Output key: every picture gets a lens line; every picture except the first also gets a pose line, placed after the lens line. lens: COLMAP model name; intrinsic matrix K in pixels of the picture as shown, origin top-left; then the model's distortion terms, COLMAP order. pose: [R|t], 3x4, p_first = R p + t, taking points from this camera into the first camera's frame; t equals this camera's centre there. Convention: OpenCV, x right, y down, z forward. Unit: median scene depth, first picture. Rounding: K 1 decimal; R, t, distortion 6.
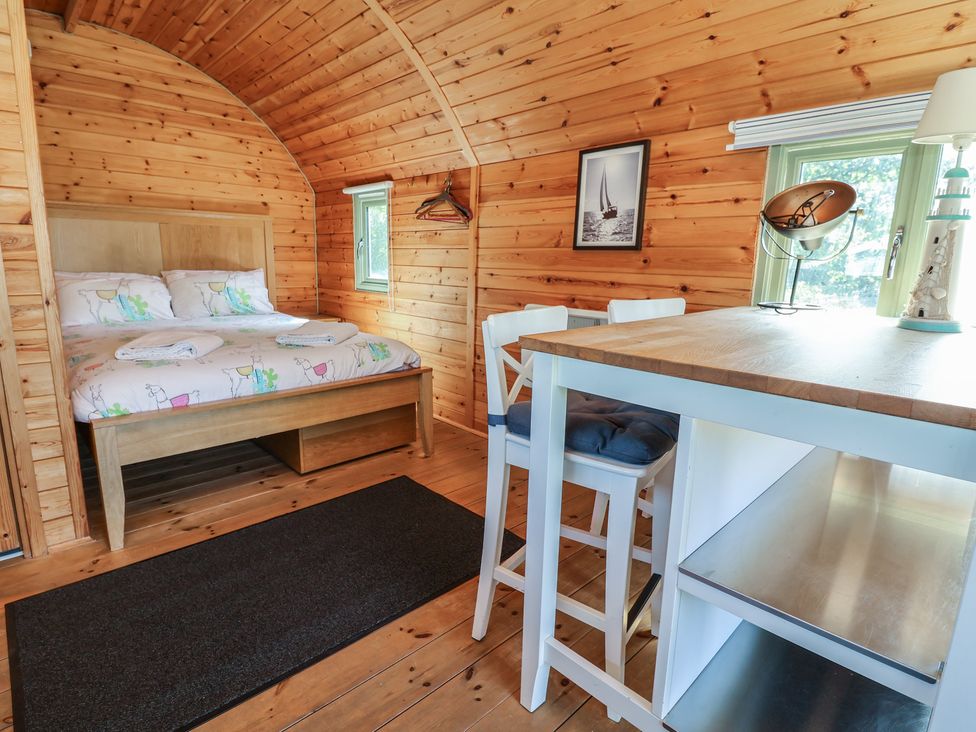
lens RADIAL K [[517.2, 0, 479.3], [0, 517.2, 363.4], [0, 0, 1]] dist [0.000921, -0.012520]
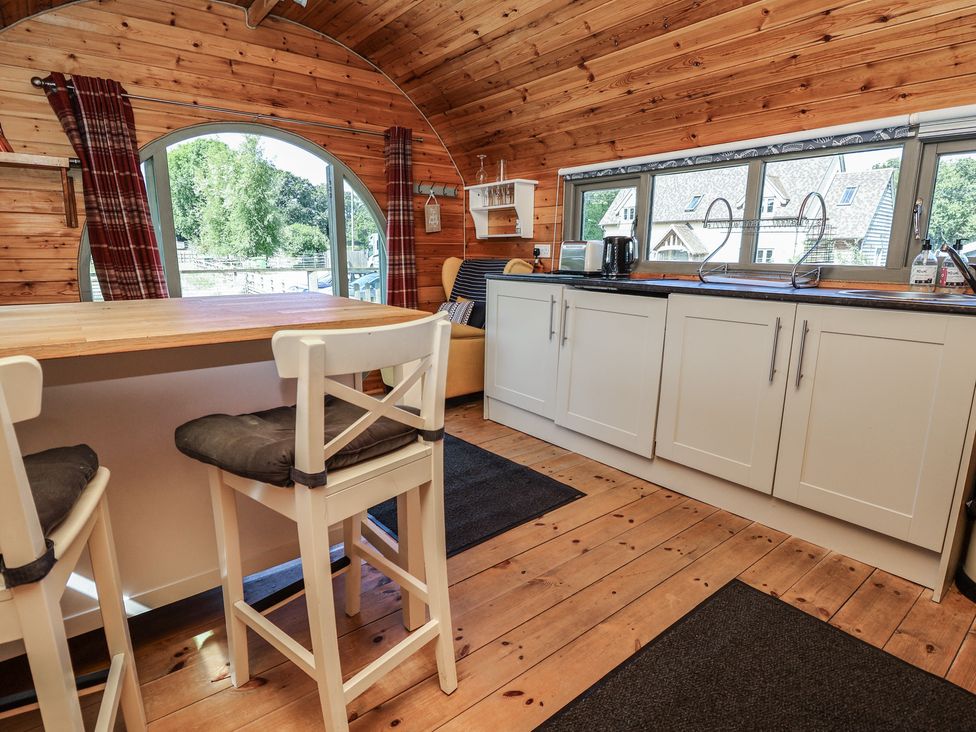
lens RADIAL K [[517.2, 0, 481.8], [0, 517.2, 359.1], [0, 0, 1]] dist [0.000921, -0.012520]
pose [[-0.997198, -0.035790, 0.065688, -0.042704], [-0.006979, 0.918798, 0.394666, -0.149611], [-0.074479, 0.393102, -0.916474, 0.734422]]
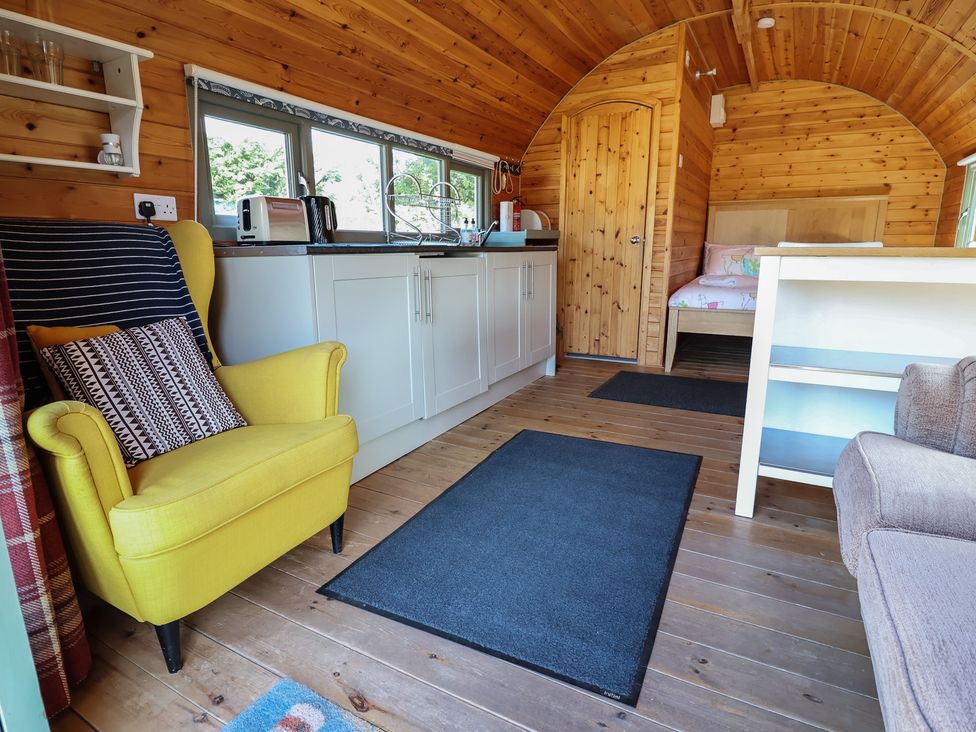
lens RADIAL K [[529.4, 0, 487.0], [0, 529.4, 361.9], [0, 0, 1]] dist [-0.002953, -0.010842]
pose [[0.321618, 0.177925, -0.930002, 0.617342], [-0.173748, 0.976599, 0.126753, 0.109903], [0.930792, 0.120820, 0.345006, -0.244006]]
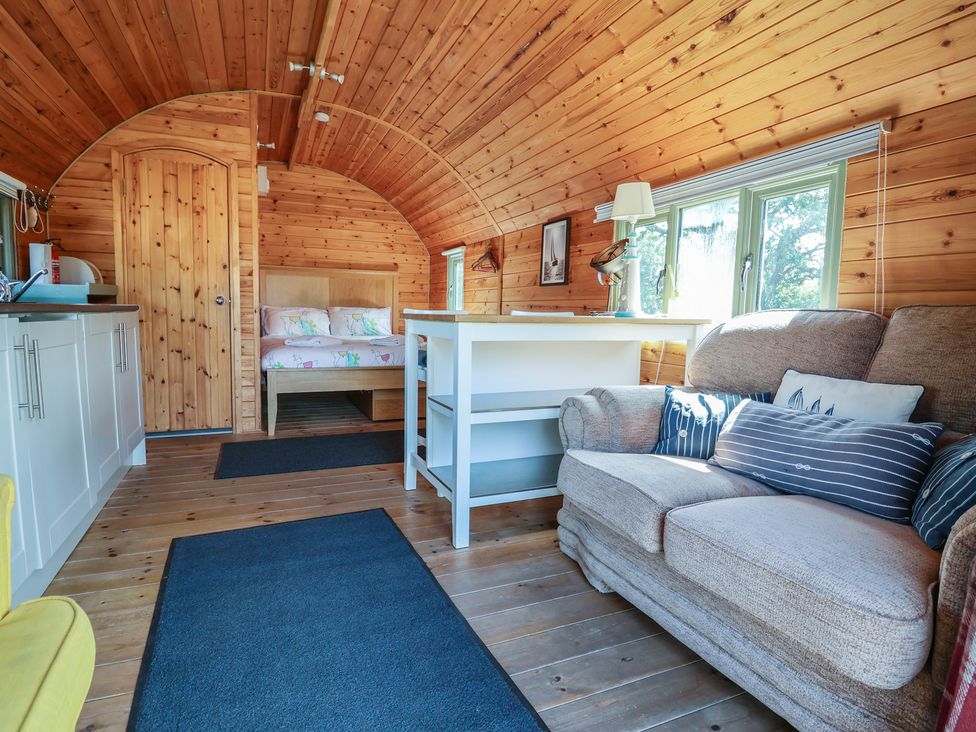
lens RADIAL K [[517.2, 0, 473.6], [0, 517.2, 362.2], [0, 0, 1]] dist [0.000921, -0.012520]
pose [[0.939340, 0.032382, -0.341456, 0.424897], [-0.068327, 0.993246, -0.093773, 0.129863], [0.336113, 0.111416, 0.935208, -0.384568]]
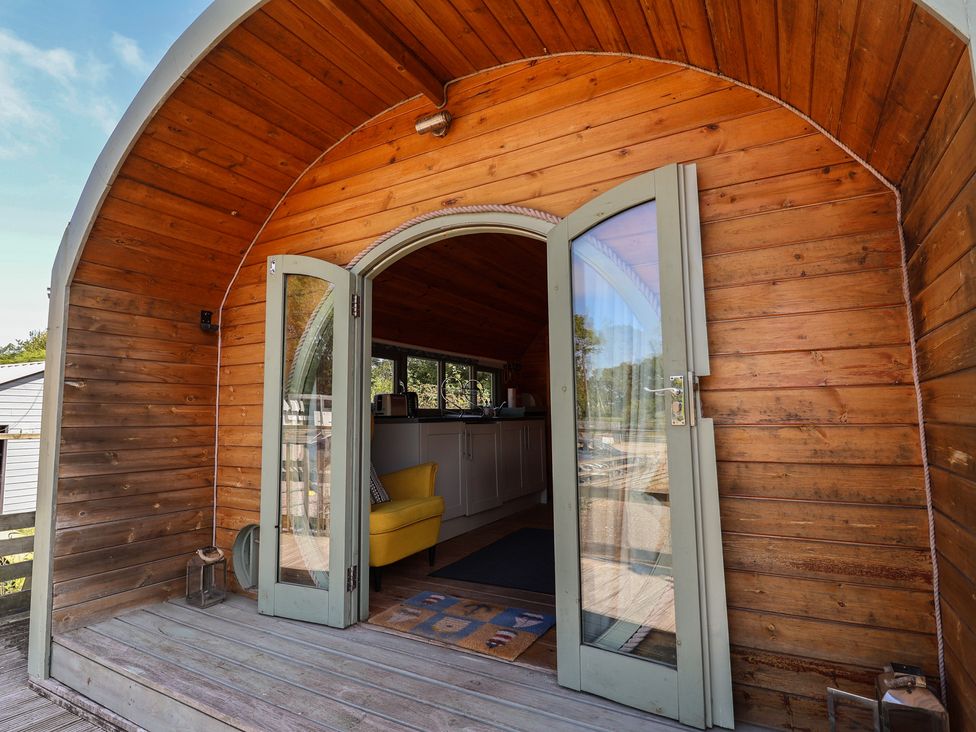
lens RADIAL K [[517.2, 0, 485.3], [0, 517.2, 367.3], [0, 0, 1]] dist [0.000921, -0.012520]
pose [[0.304537, -0.113791, -0.945679, 1.193074], [-0.165348, 0.971449, -0.170139, 0.155985], [0.938039, 0.208179, 0.277027, -0.453615]]
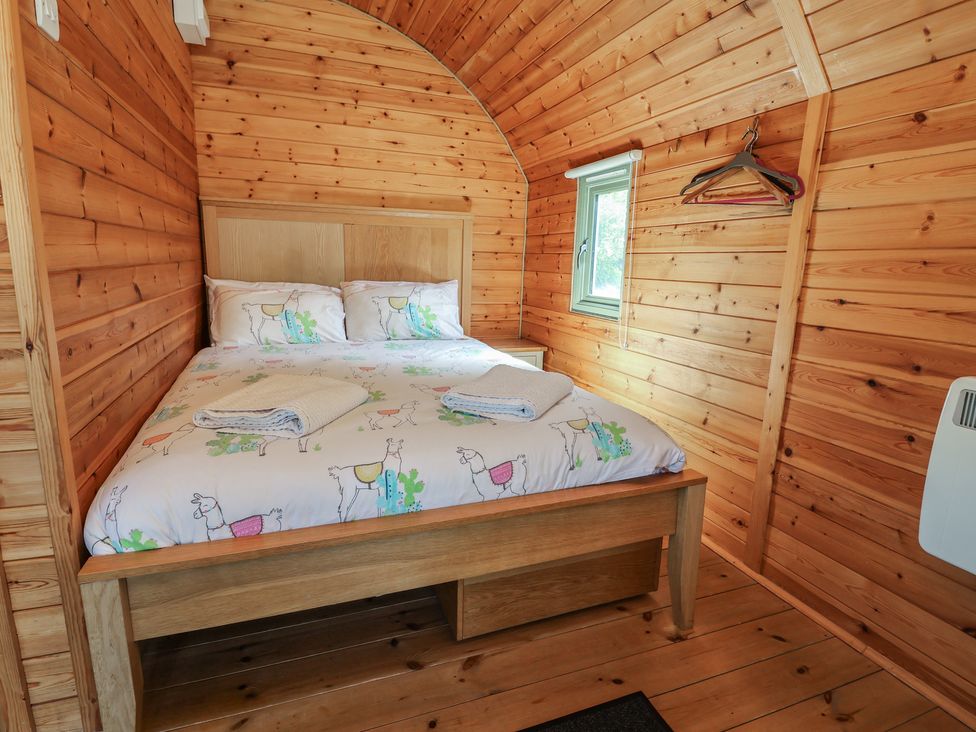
lens RADIAL K [[517.2, 0, 478.3], [0, 517.2, 366.7], [0, 0, 1]] dist [0.000921, -0.012520]
pose [[0.921504, 0.078568, -0.380338, -0.102323], [-0.082044, 0.996603, 0.007090, -0.078421], [0.379603, 0.024671, 0.924820, 0.376538]]
